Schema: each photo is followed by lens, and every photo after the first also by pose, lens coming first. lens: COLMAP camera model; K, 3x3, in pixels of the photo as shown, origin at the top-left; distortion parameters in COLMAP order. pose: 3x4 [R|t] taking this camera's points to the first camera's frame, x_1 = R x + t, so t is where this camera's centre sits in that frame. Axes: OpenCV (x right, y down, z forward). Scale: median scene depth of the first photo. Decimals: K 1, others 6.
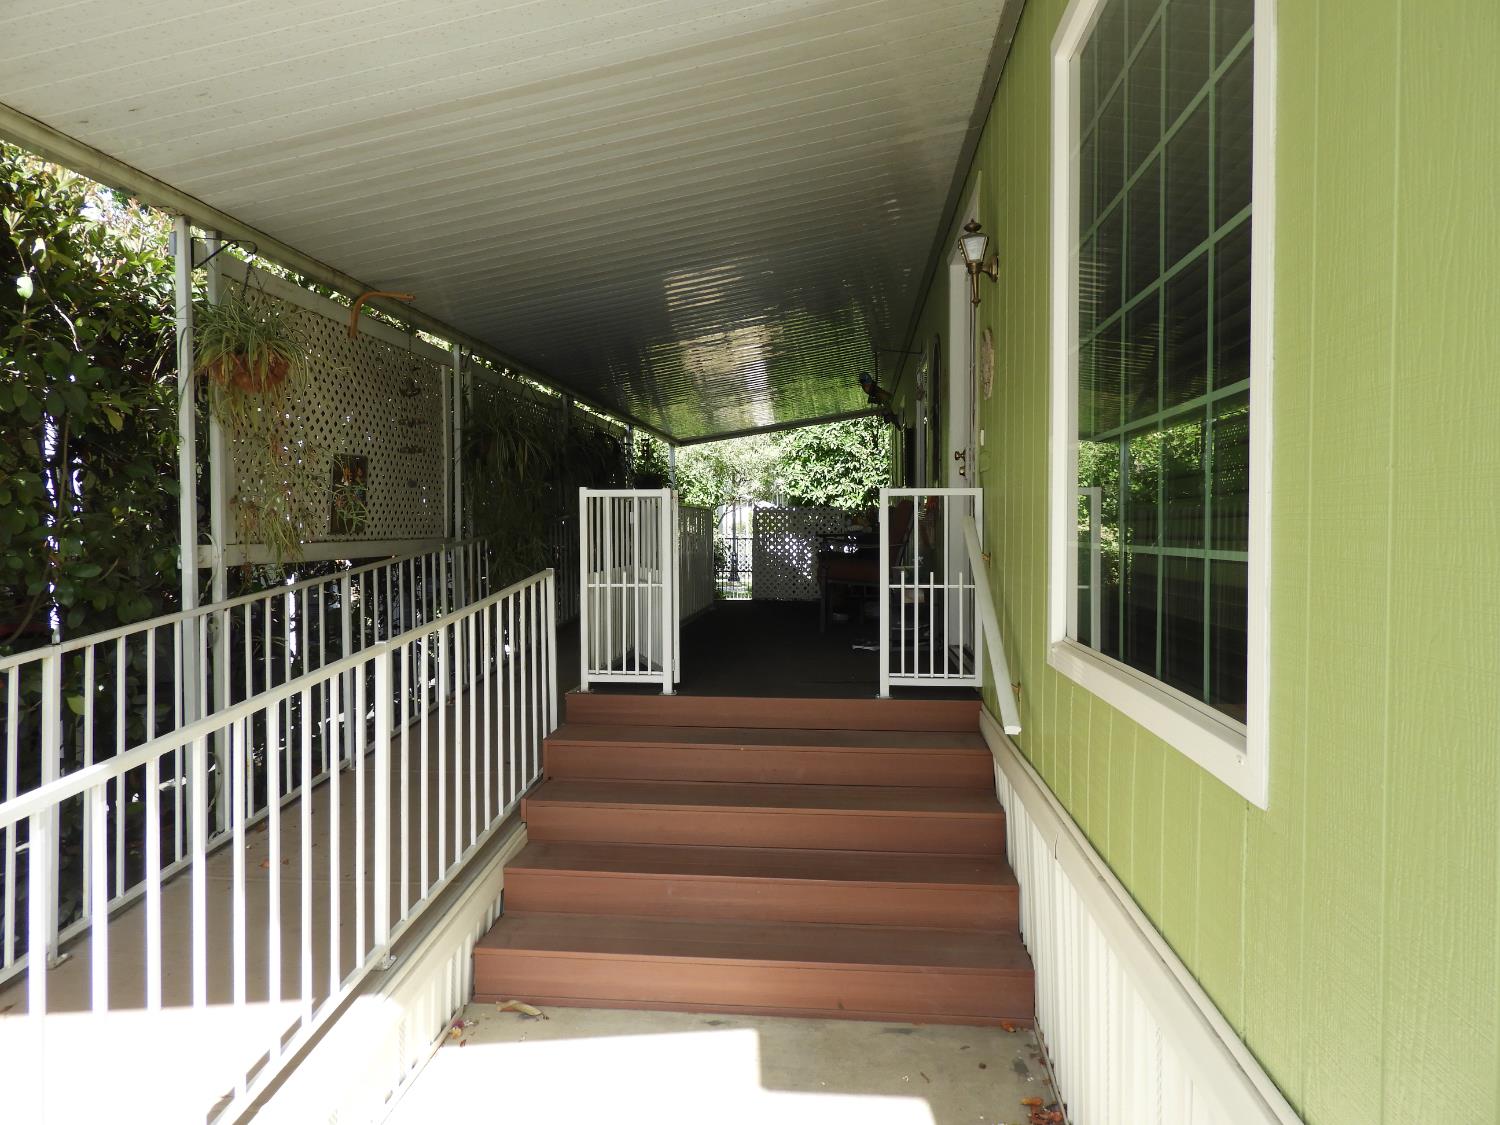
lens RADIAL K [[1059.8, 0, 750.0], [0, 1059.8, 562.5], [0, 0, 1]] dist [-0.003104, 0.001590]
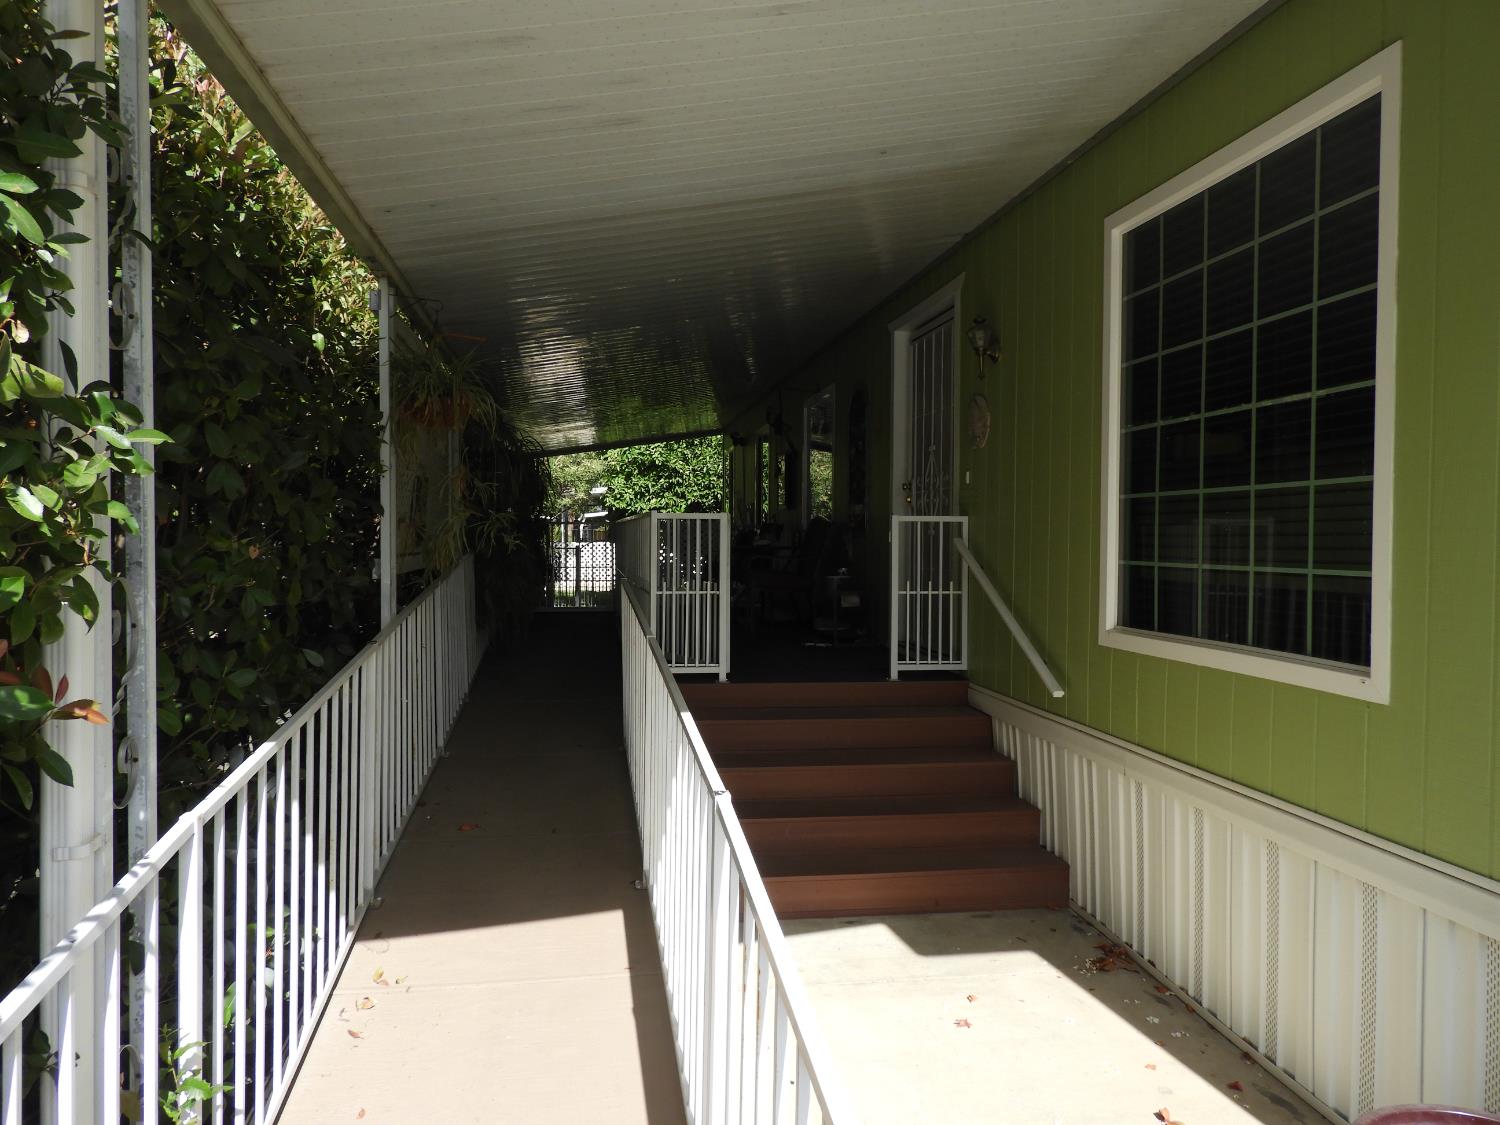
lens RADIAL K [[1059.8, 0, 750.0], [0, 1059.8, 562.5], [0, 0, 1]] dist [-0.003104, 0.001590]
pose [[0.968922, 0.004016, 0.247334, -0.355424], [-0.002045, 0.999964, -0.008224, -0.002763], [-0.247358, 0.007463, 0.968895, -0.186942]]
